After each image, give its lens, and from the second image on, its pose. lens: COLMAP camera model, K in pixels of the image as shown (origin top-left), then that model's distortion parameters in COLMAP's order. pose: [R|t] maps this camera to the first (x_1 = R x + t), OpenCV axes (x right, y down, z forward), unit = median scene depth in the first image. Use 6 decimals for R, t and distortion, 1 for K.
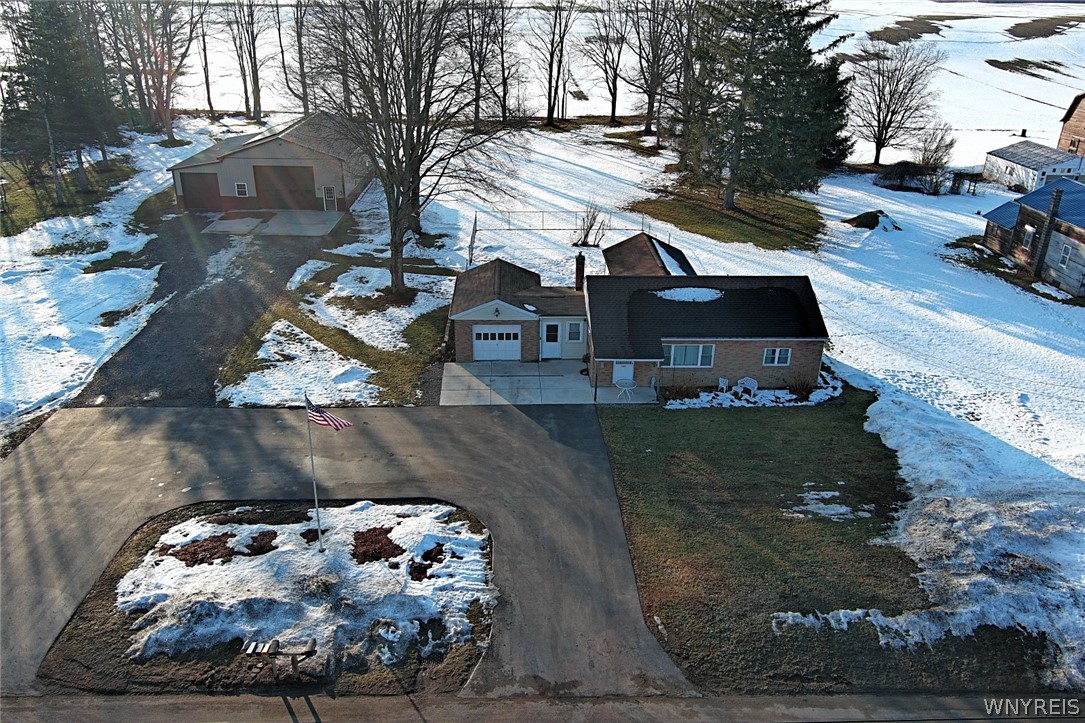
lens RADIAL K [[844.5, 0, 541.5], [0, 844.5, 359.7], [0, 0, 1]] dist [0.015479, -0.025315]
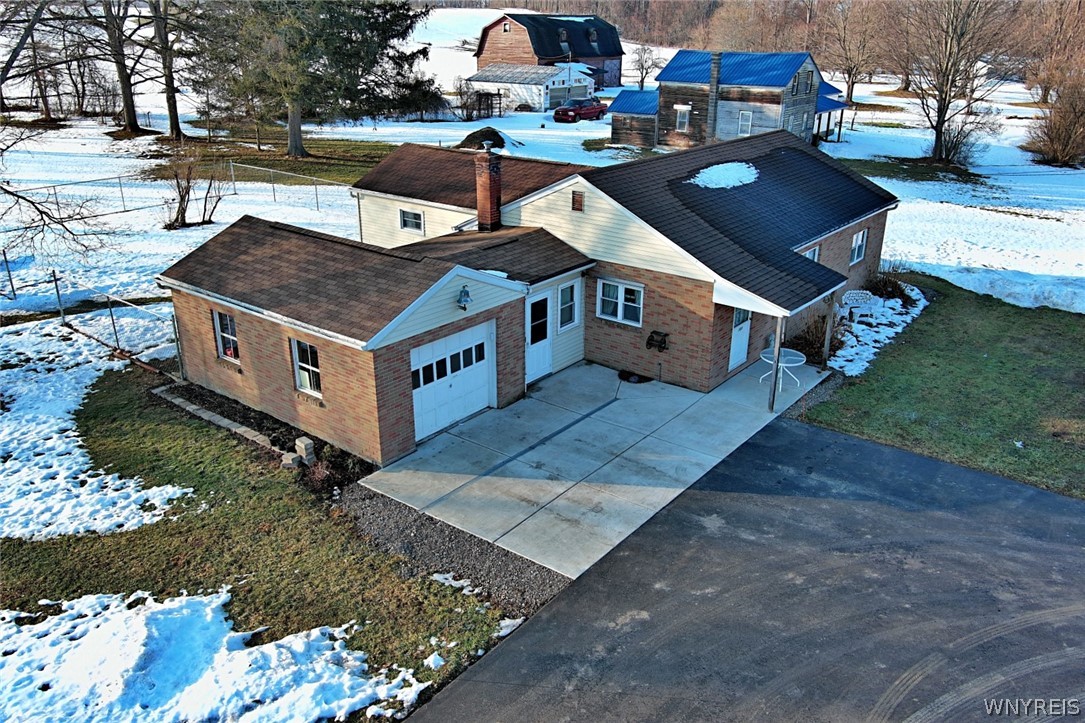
lens RADIAL K [[844.5, 0, 545.0], [0, 844.5, 386.4], [0, 0, 1]] dist [0.015479, -0.025315]
pose [[0.648010, -0.312524, 0.694559, -0.297859], [0.314636, 0.940329, 0.129560, -0.055029], [-0.693604, 0.134577, 0.707674, 0.693282]]
